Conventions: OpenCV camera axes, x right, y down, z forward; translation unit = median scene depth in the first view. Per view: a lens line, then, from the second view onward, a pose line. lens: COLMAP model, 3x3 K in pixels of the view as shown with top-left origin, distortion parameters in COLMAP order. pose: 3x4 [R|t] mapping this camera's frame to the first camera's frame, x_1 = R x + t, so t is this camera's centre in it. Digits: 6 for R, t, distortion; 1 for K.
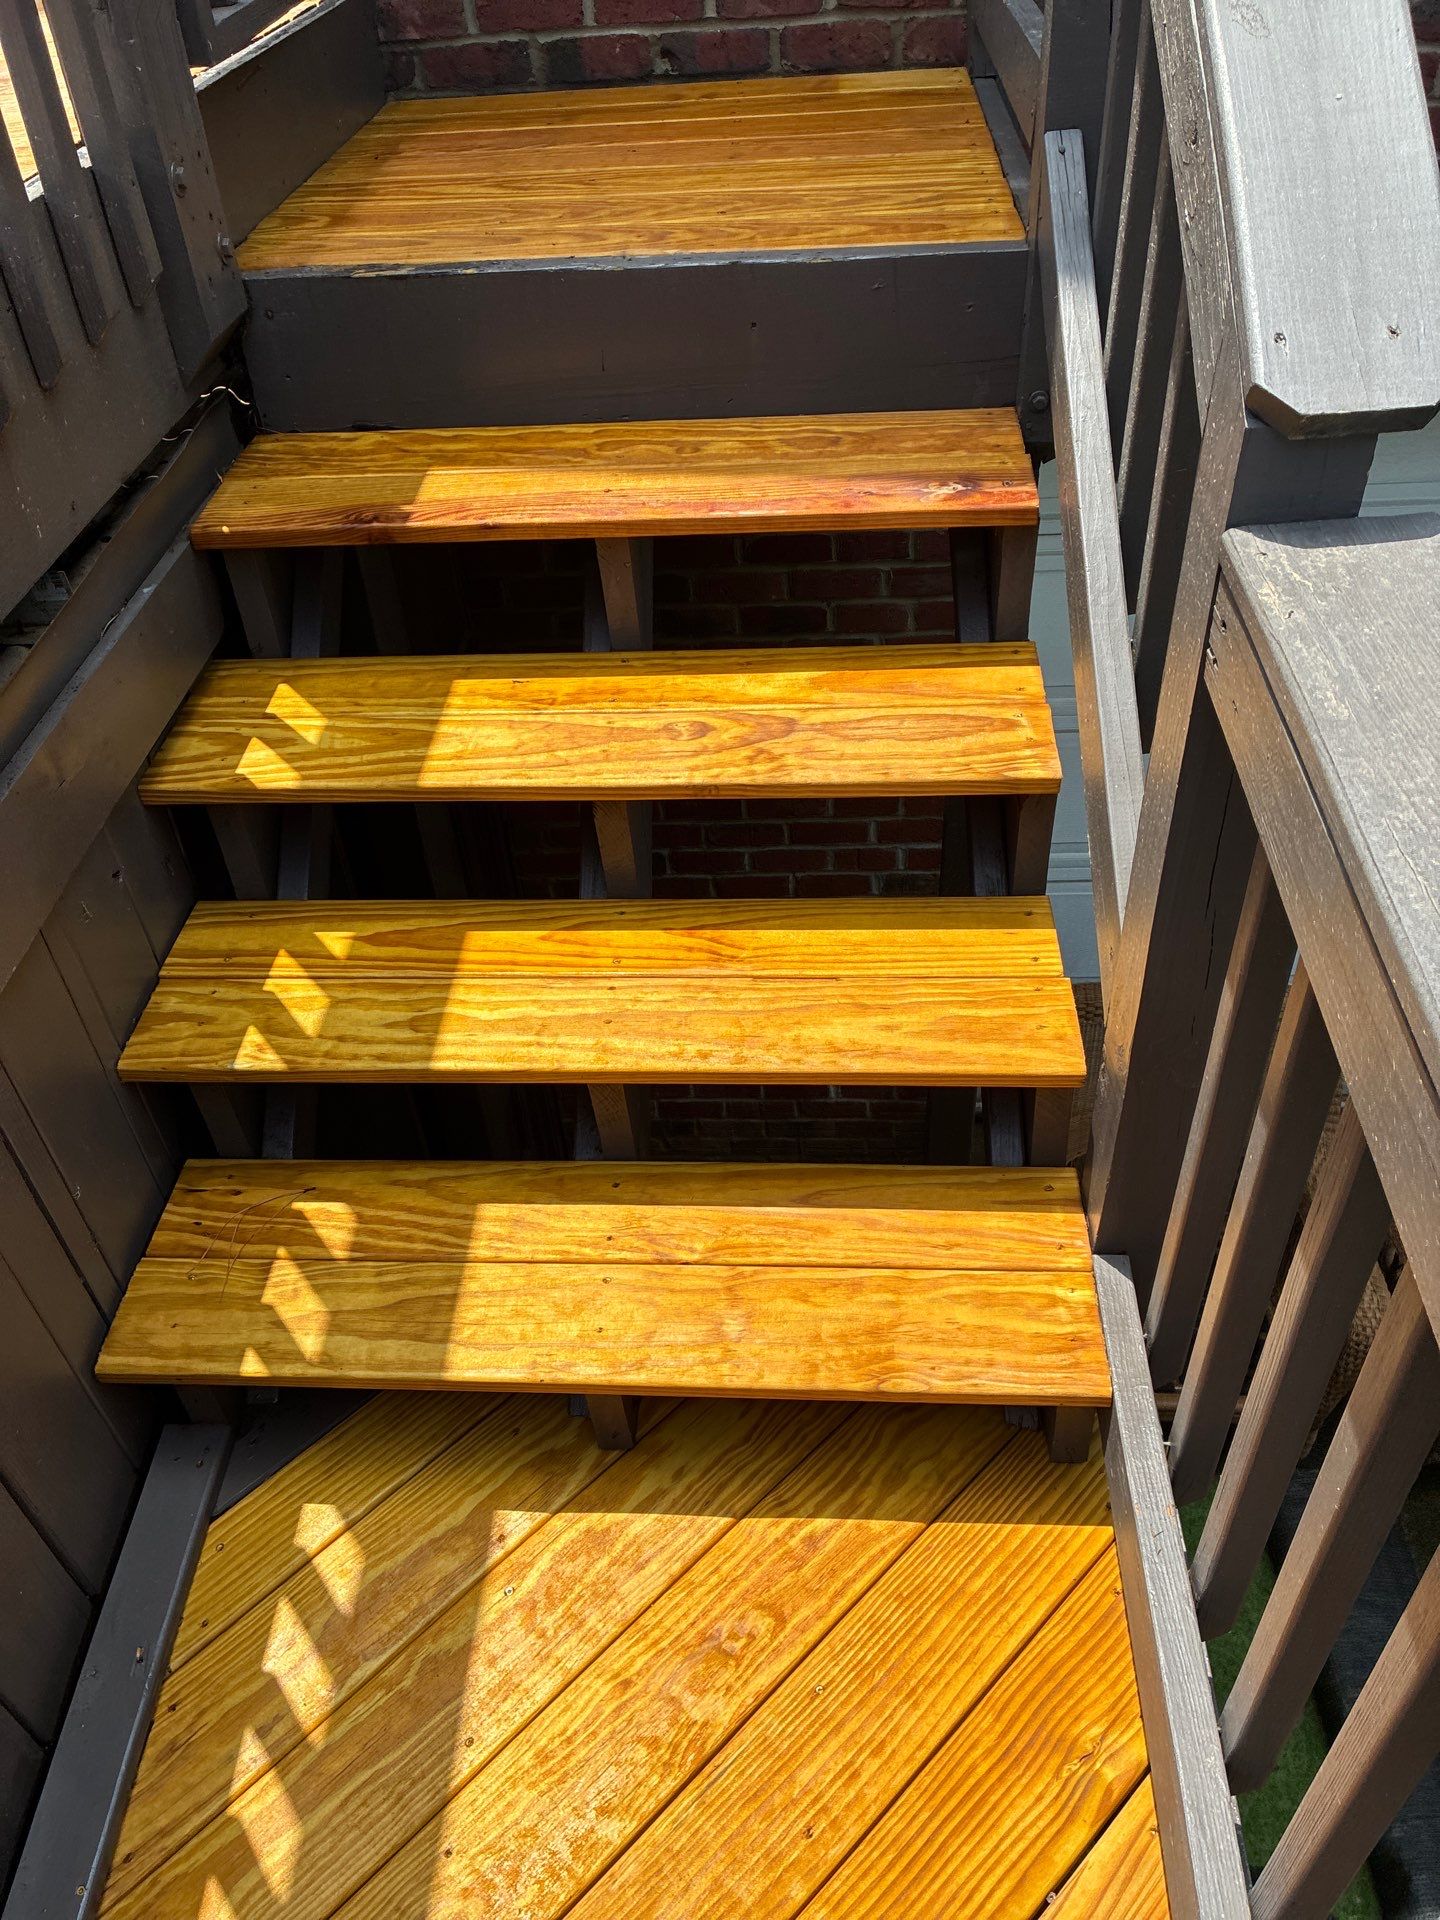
lens RADIAL K [[1458.1, 0, 698.1], [0, 1458.1, 949.8], [0, 0, 1]] dist [0.052586, -0.066631]
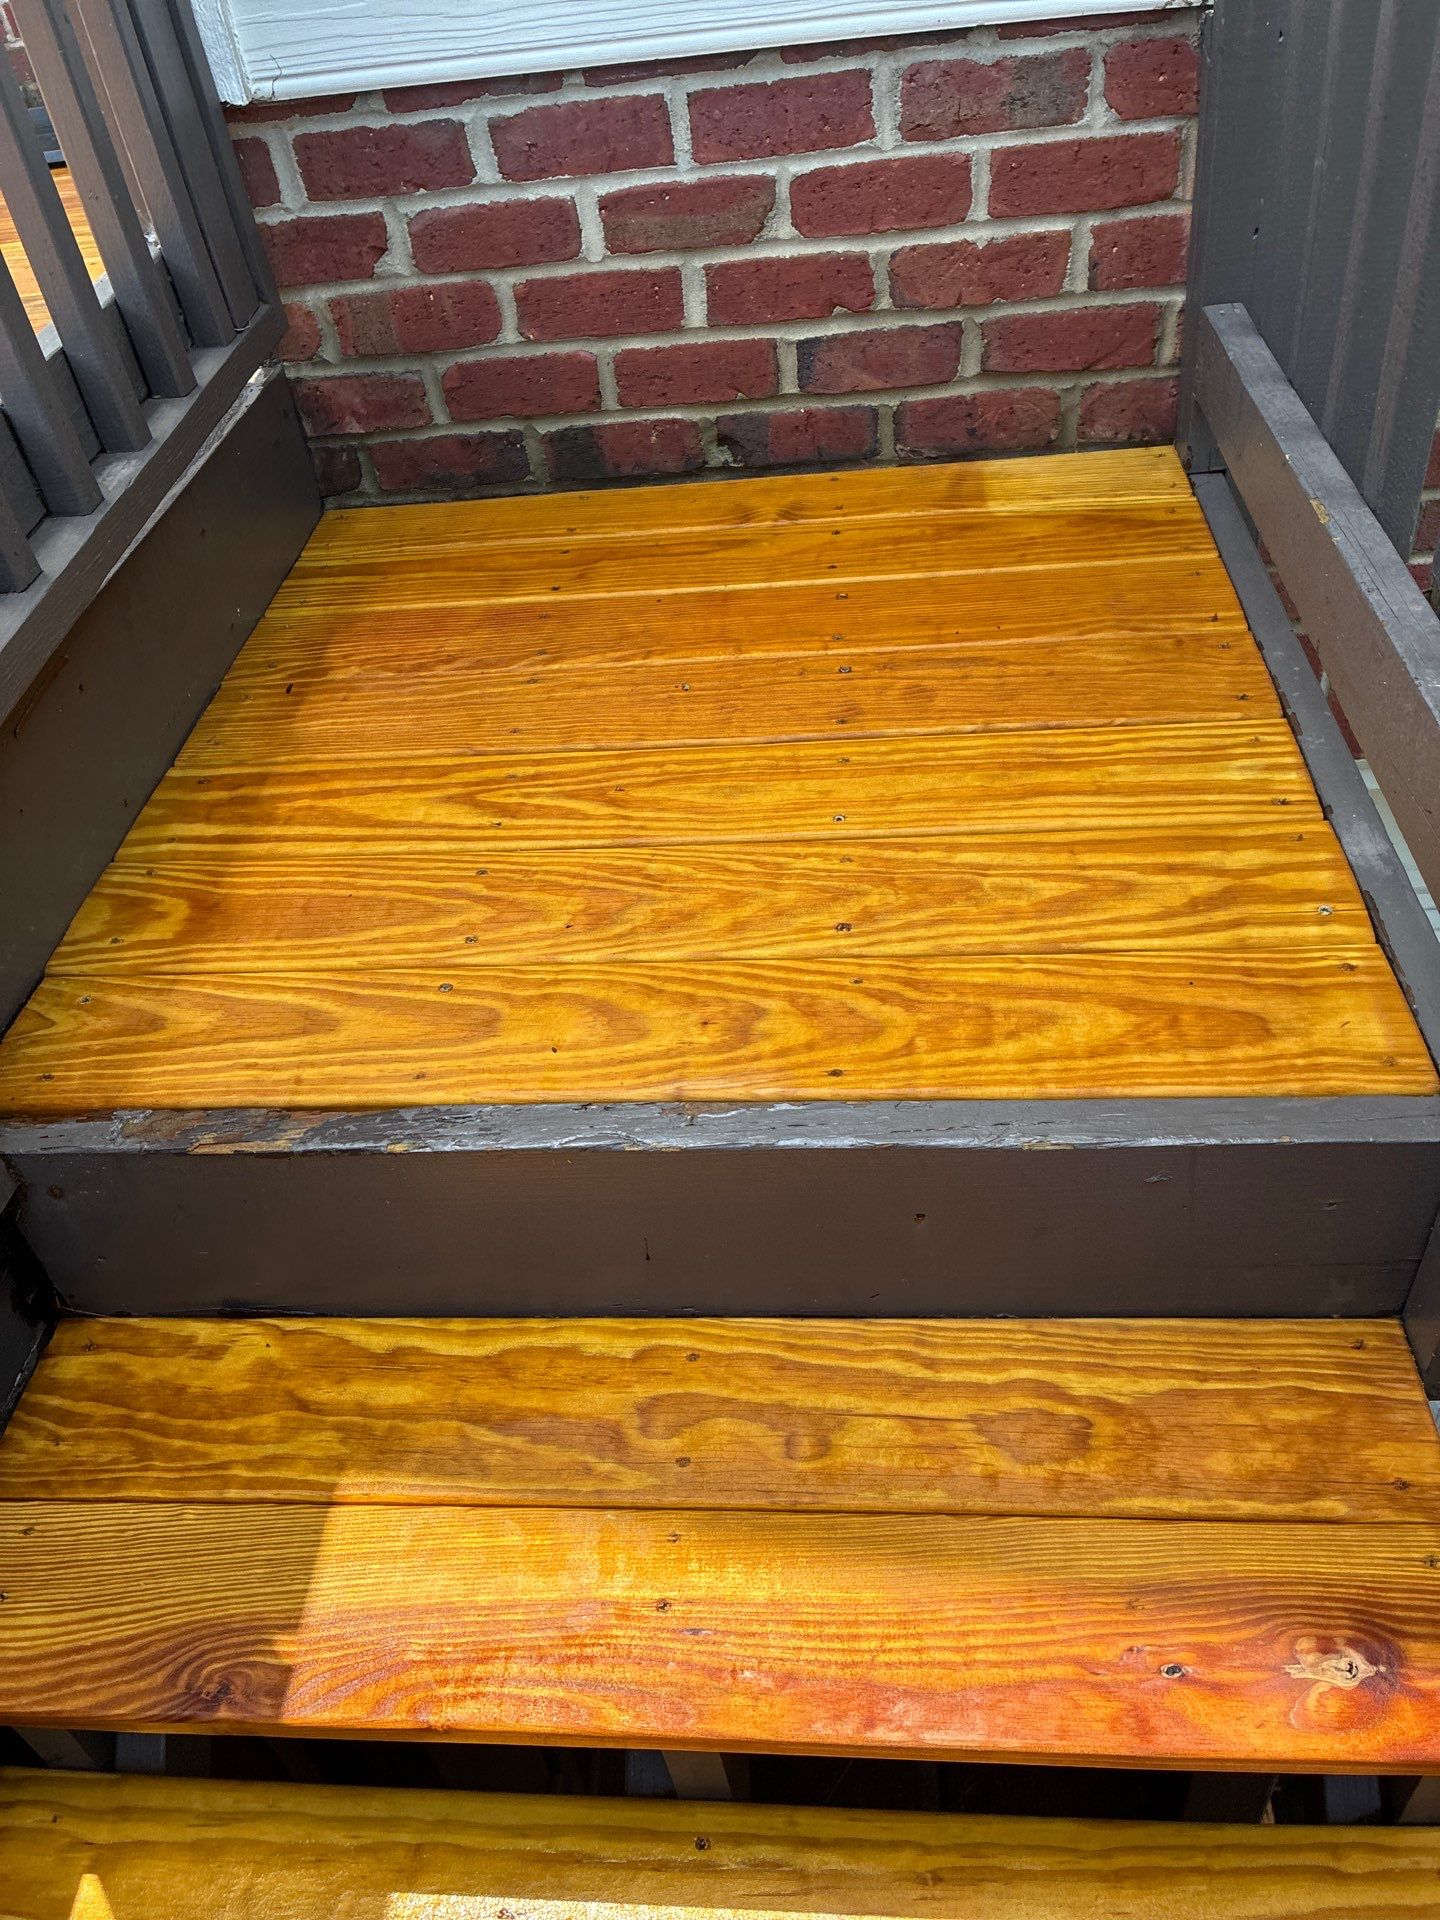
lens RADIAL K [[1458.1, 0, 698.1], [0, 1458.1, 949.8], [0, 0, 1]] dist [0.052586, -0.066631]
pose [[0.998910, -0.028405, -0.037034, -0.020539], [0.028481, 0.999593, 0.001542, -0.493923], [0.036975, -0.002595, 0.999313, 0.424544]]
